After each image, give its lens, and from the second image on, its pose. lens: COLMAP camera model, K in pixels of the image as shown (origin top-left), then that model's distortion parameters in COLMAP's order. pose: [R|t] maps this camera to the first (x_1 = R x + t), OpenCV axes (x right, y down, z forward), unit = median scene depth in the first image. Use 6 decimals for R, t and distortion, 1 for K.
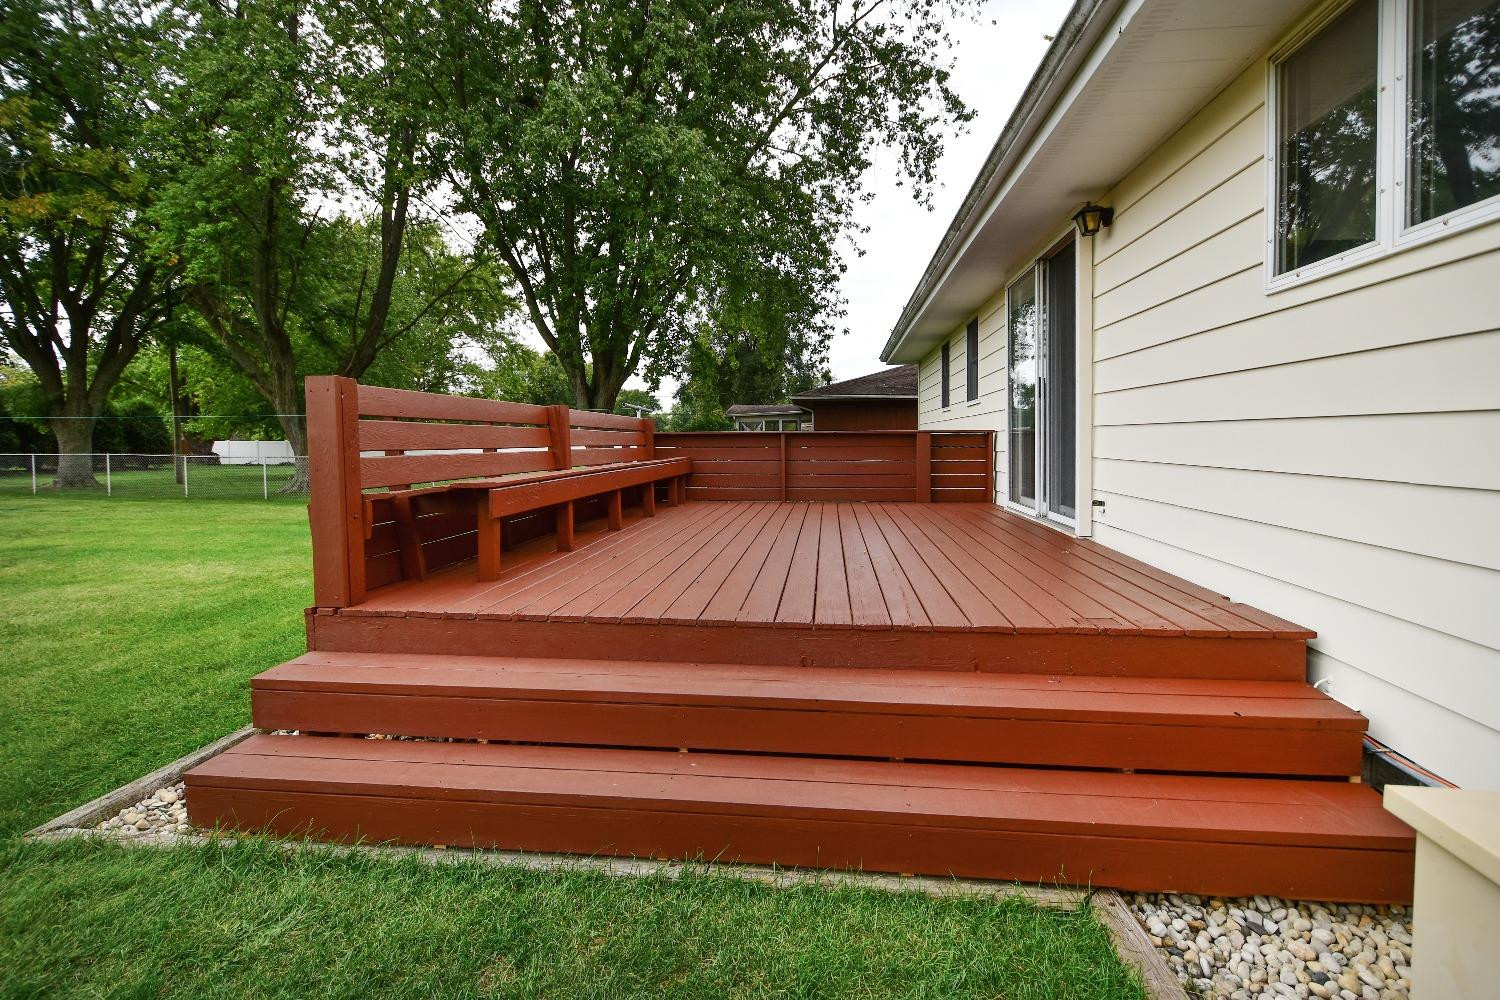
lens RADIAL K [[681.4, 0, 754.7], [0, 681.4, 455.5], [0, 0, 1]] dist [0.000719, -0.000133]
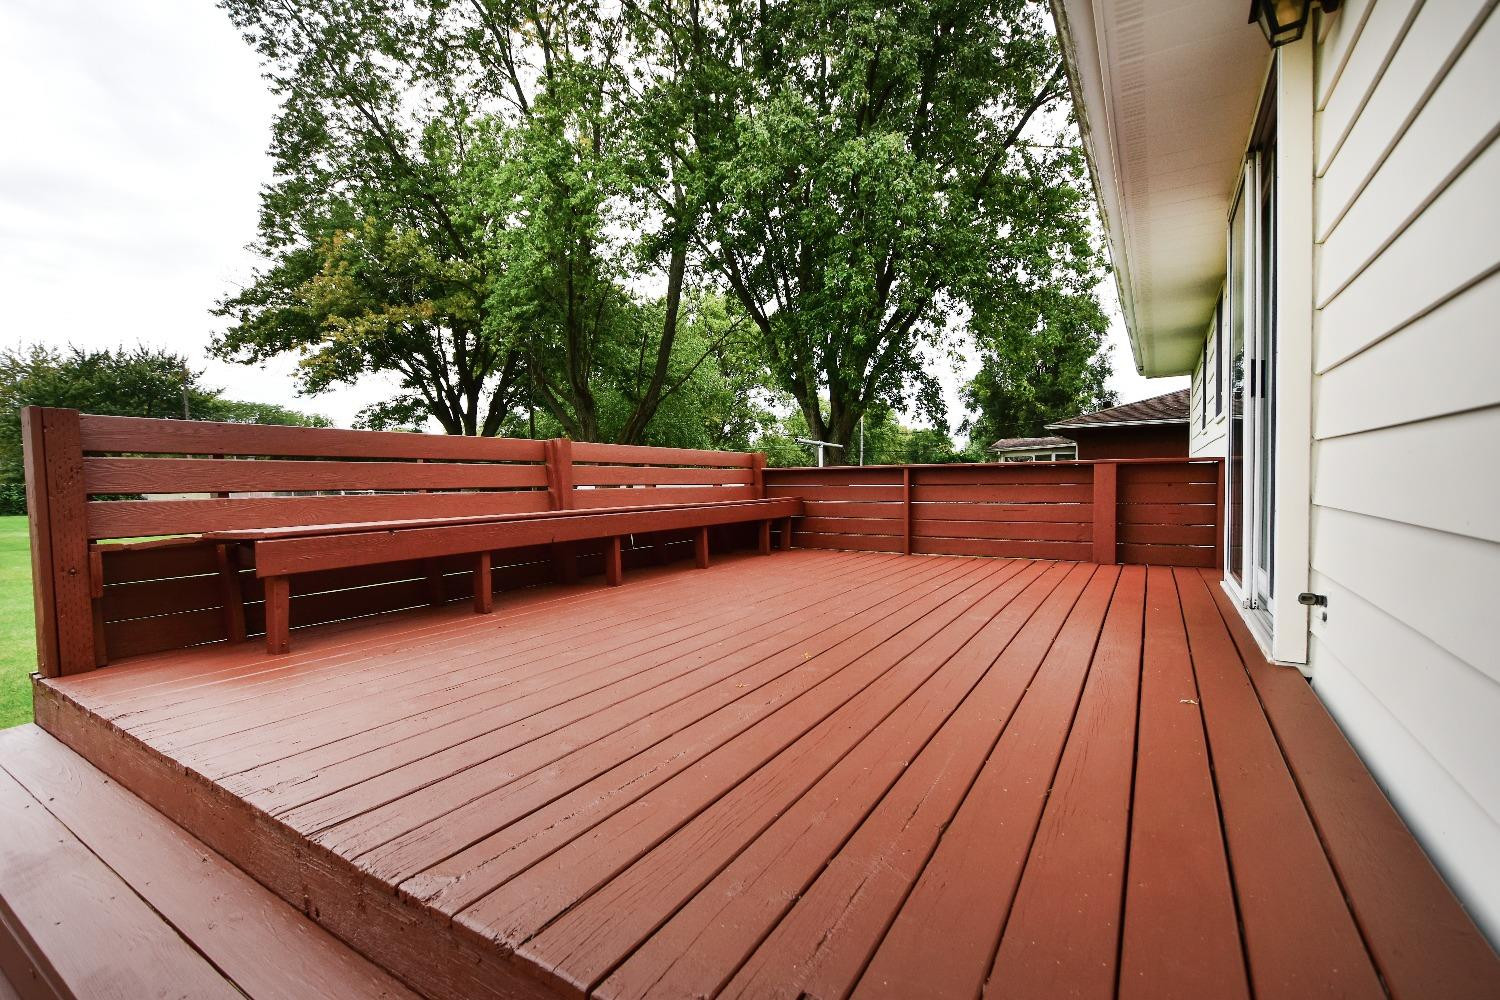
lens RADIAL K [[641.8, 0, 749.0], [0, 641.8, 507.0], [0, 0, 1]] dist [0.001444, 0.000147]
pose [[0.900160, 0.009708, -0.435452, 0.193310], [0.000216, 0.999742, 0.022734, -0.003452], [0.435560, -0.020558, 0.899925, 0.237390]]
